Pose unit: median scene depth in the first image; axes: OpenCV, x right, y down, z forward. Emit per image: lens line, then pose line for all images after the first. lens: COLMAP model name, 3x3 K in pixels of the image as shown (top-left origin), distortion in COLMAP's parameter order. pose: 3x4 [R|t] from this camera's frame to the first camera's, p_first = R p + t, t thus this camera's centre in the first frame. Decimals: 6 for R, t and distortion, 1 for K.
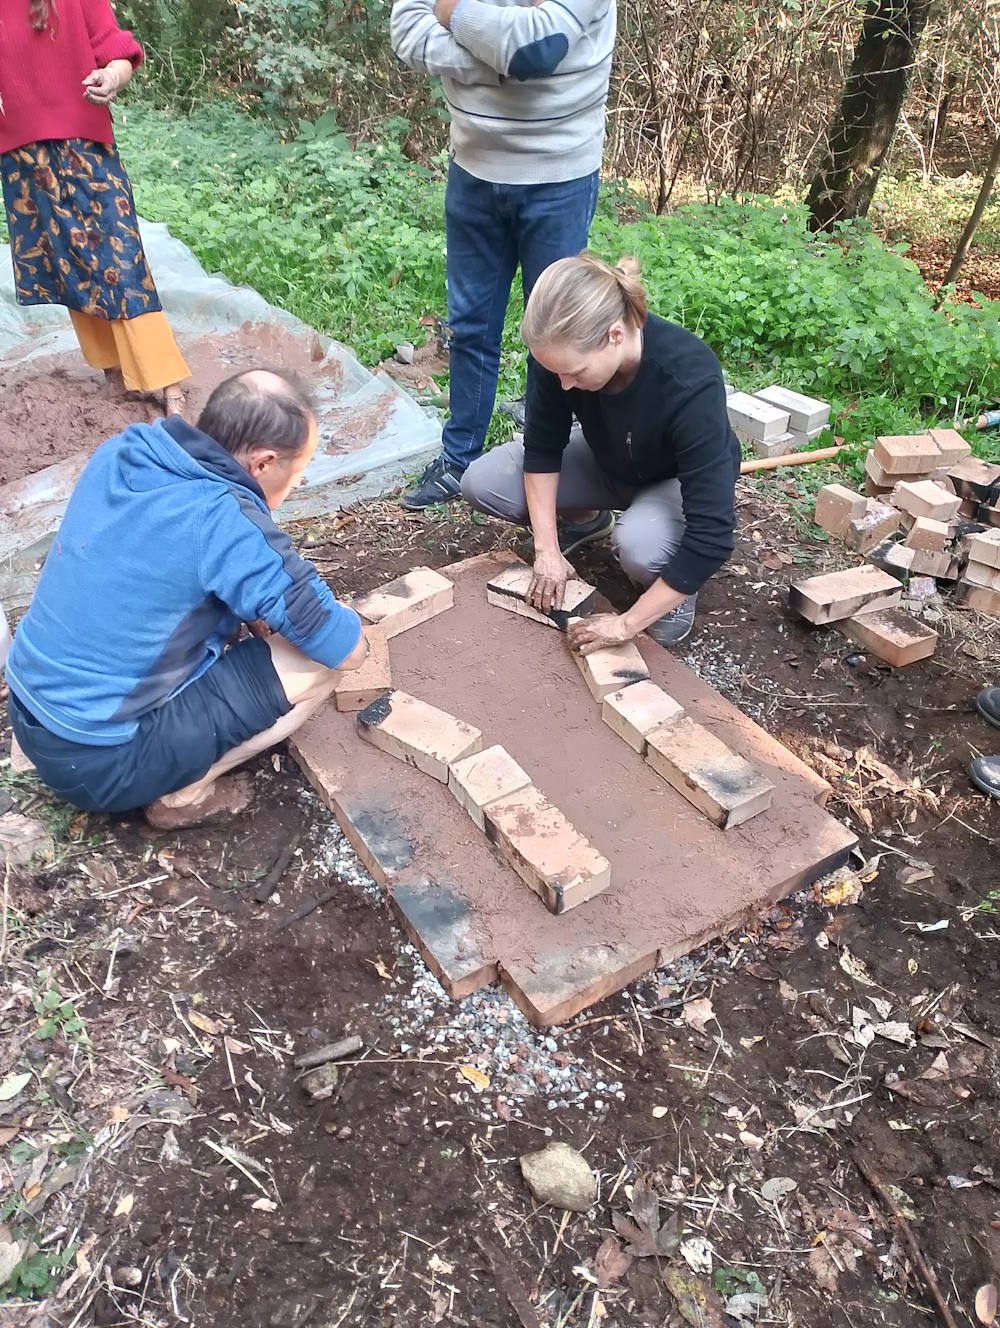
lens RADIAL K [[996.7, 0, 504.5], [0, 996.7, 637.9], [0, 0, 1]] dist [0.077777, -0.118038]
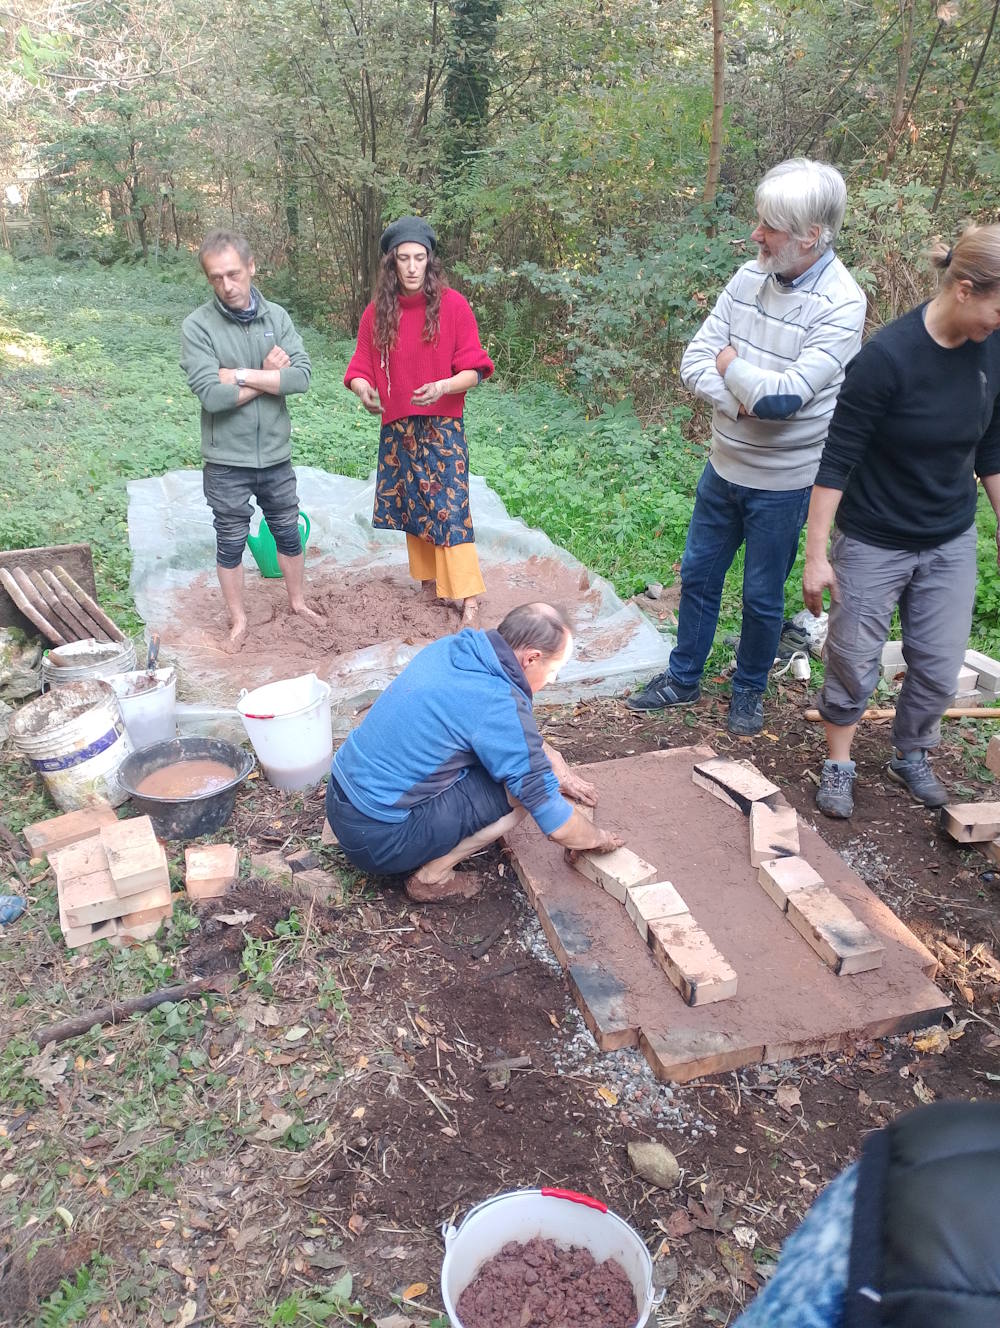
lens RADIAL K [[996.7, 0, 504.5], [0, 996.7, 637.9], [0, 0, 1]] dist [0.077777, -0.118038]
pose [[0.959944, 0.113482, -0.256182, 0.094474], [-0.169171, 0.963591, -0.207059, 0.117724], [0.223358, 0.242104, 0.944191, -0.380538]]
